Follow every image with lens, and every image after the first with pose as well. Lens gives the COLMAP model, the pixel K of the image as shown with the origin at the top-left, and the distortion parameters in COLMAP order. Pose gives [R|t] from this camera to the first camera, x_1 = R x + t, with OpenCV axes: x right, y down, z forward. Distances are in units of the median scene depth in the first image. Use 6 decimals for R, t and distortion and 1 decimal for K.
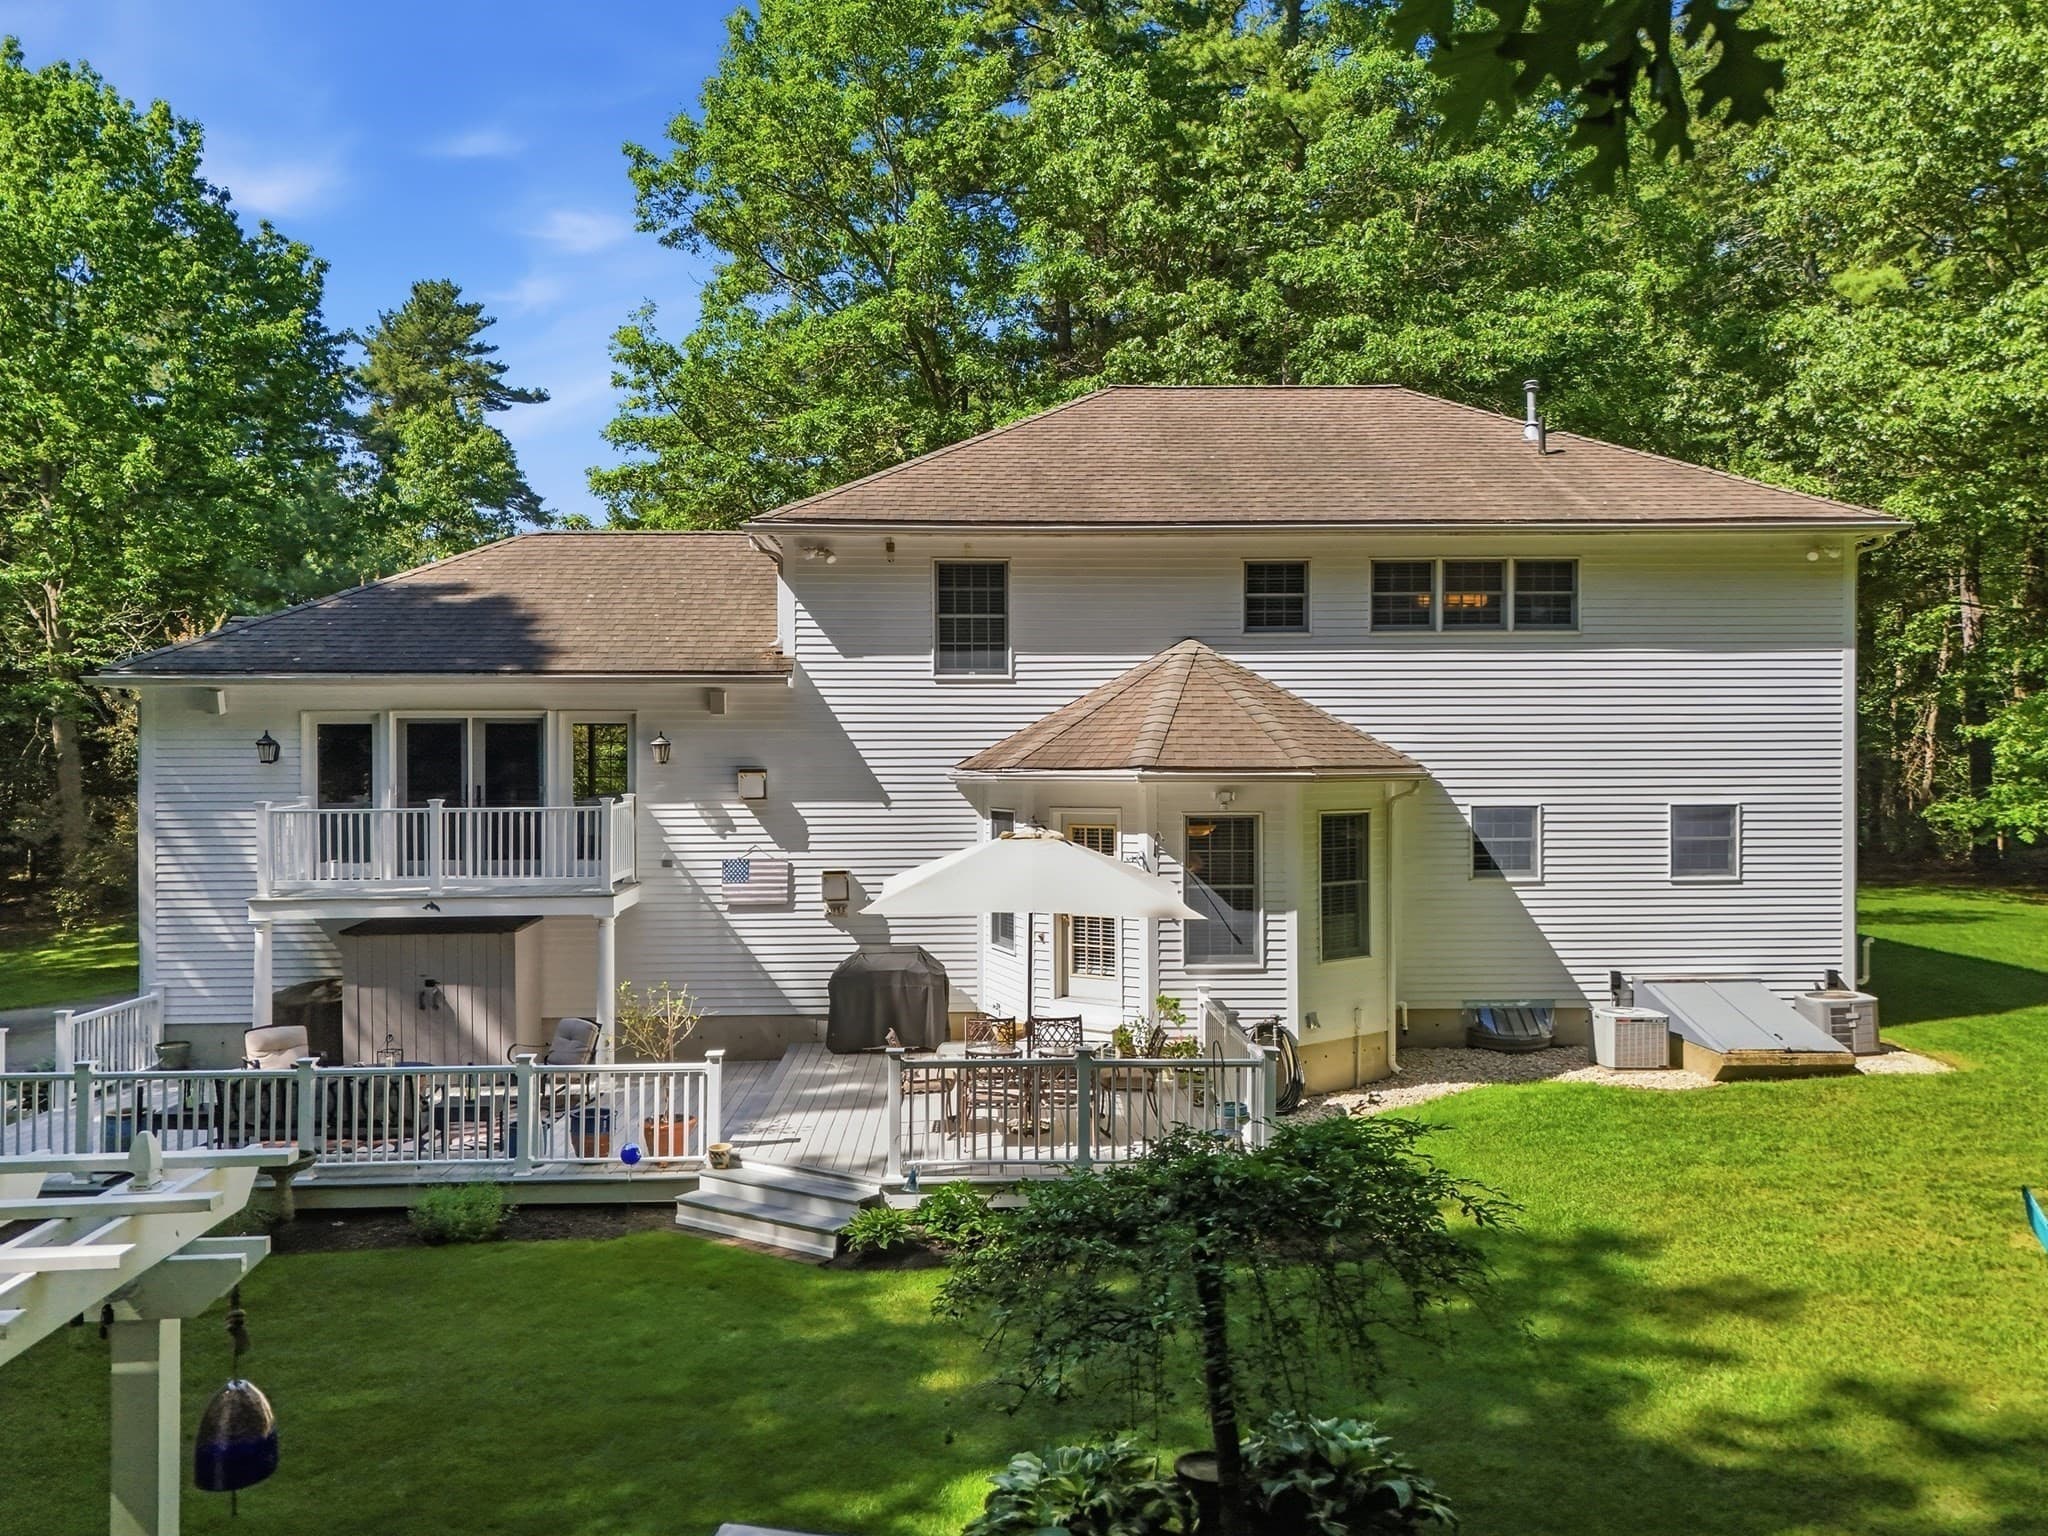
lens RADIAL K [[1568.3, 0, 1025.2], [0, 1568.3, 762.4], [0, 0, 1]] dist [0.061613, -0.048098]
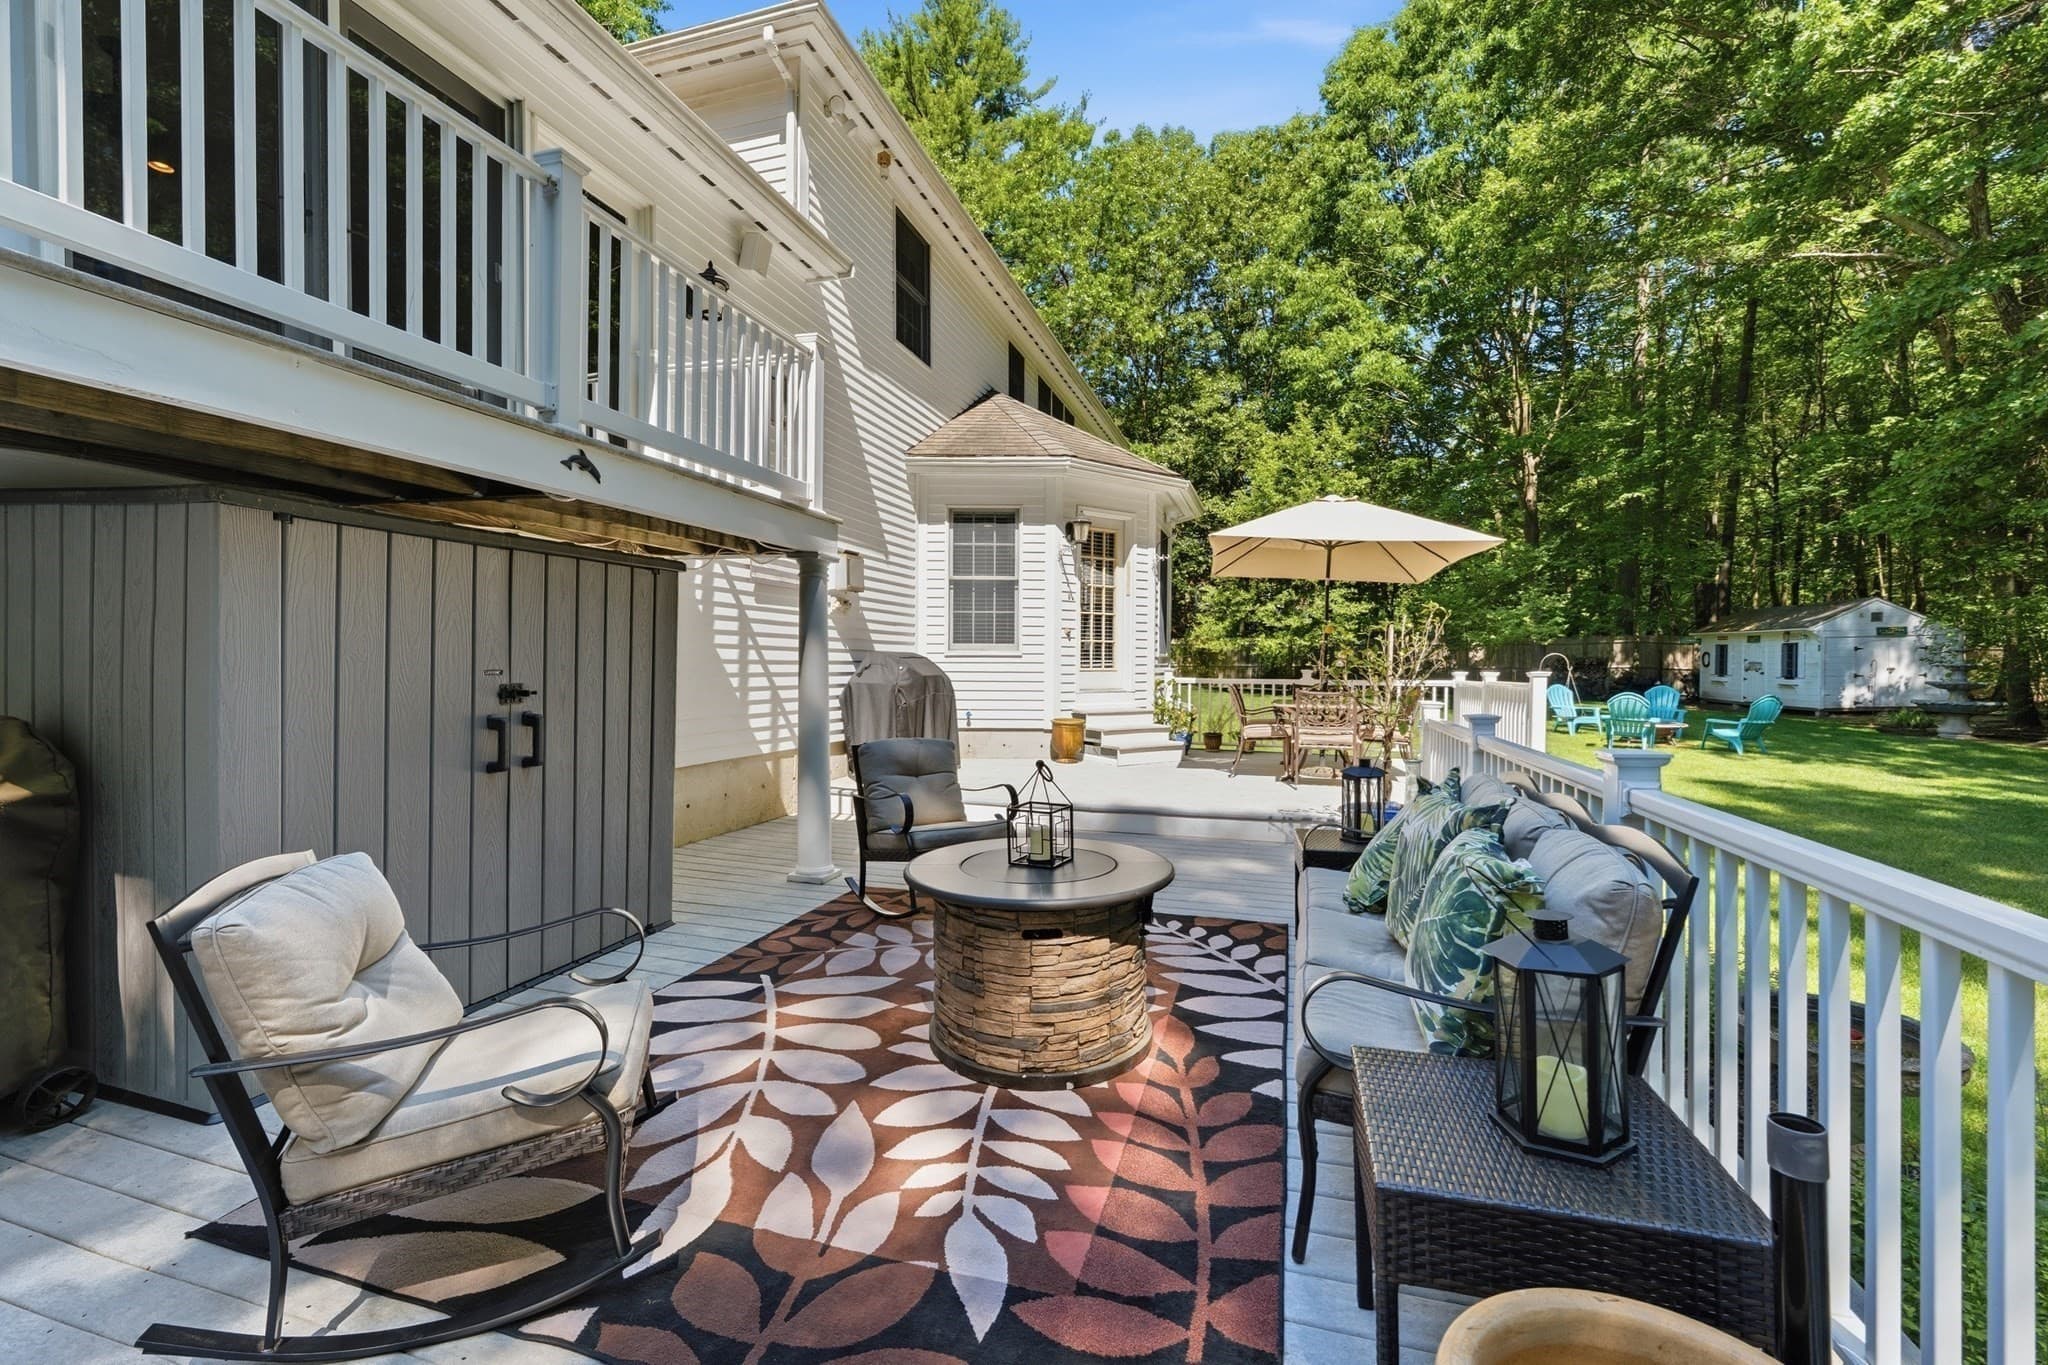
lens RADIAL K [[845.6, 0, 1027.2], [0, 845.6, 693.5], [0, 0, 1]] dist [-0.001154, 0.000343]
pose [[0.329040, -0.024476, 0.943999, -0.474569], [-0.002936, 0.999633, 0.026942, 0.124918], [-0.944311, -0.011637, 0.328848, 0.776966]]
